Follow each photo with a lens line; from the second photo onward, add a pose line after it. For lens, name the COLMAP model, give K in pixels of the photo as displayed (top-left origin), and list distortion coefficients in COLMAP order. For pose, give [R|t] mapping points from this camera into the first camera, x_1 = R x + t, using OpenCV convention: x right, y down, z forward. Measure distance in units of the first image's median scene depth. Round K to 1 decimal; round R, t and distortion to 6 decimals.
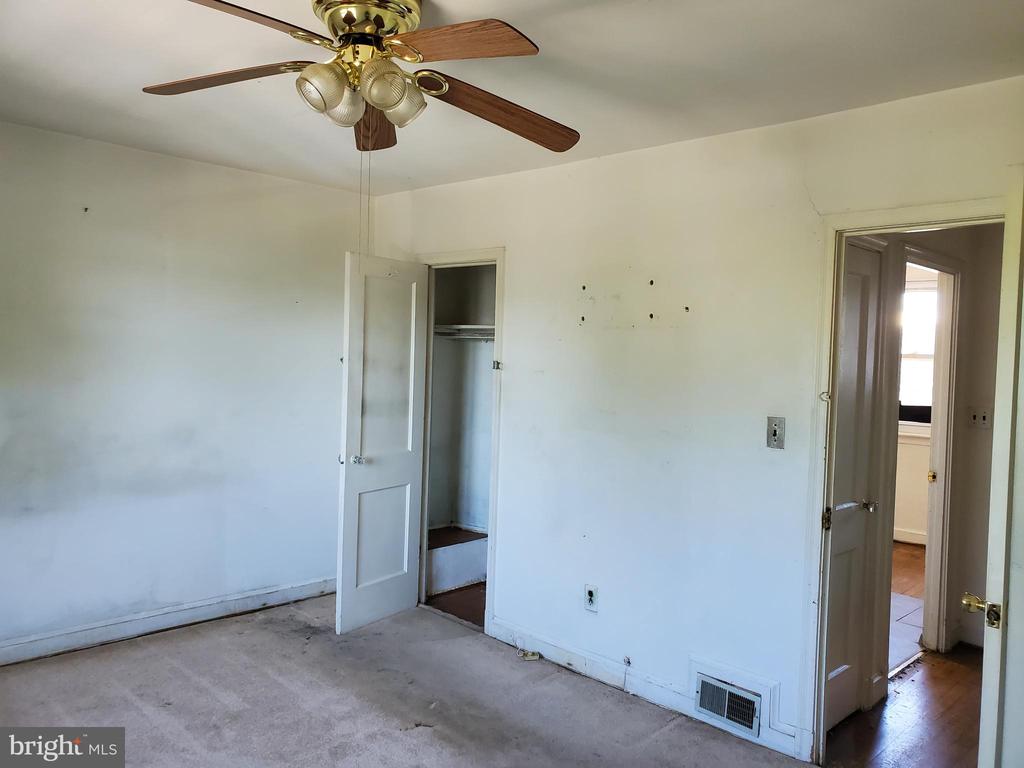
lens RADIAL K [[797.3, 0, 511.3], [0, 797.3, 383.7], [0, 0, 1]] dist [0.006724, -0.022363]
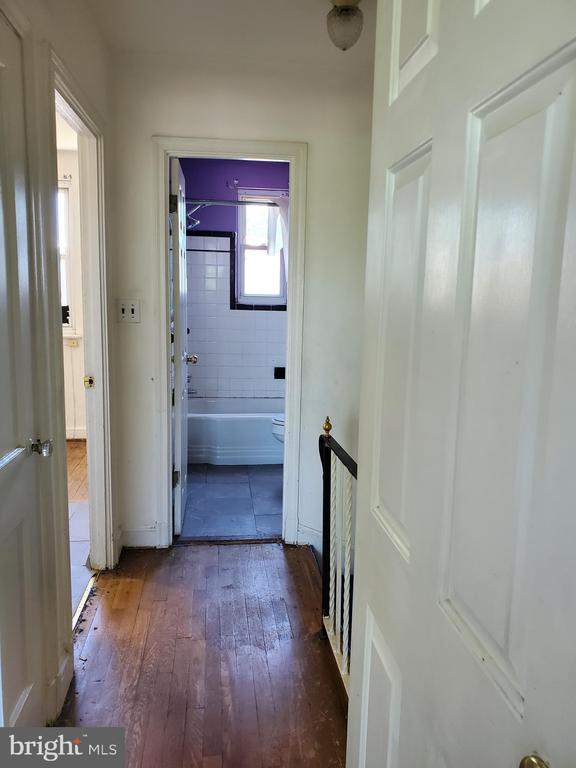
lens RADIAL K [[597.9, 0, 287.6], [0, 597.9, 383.9], [0, 0, 1]] dist [0.006724, -0.022363]
pose [[0.617770, -0.131891, 0.775219, 0.159354], [0.016078, 0.987747, 0.155236, 0.022107], [-0.786194, -0.083436, 0.612321, 0.435026]]
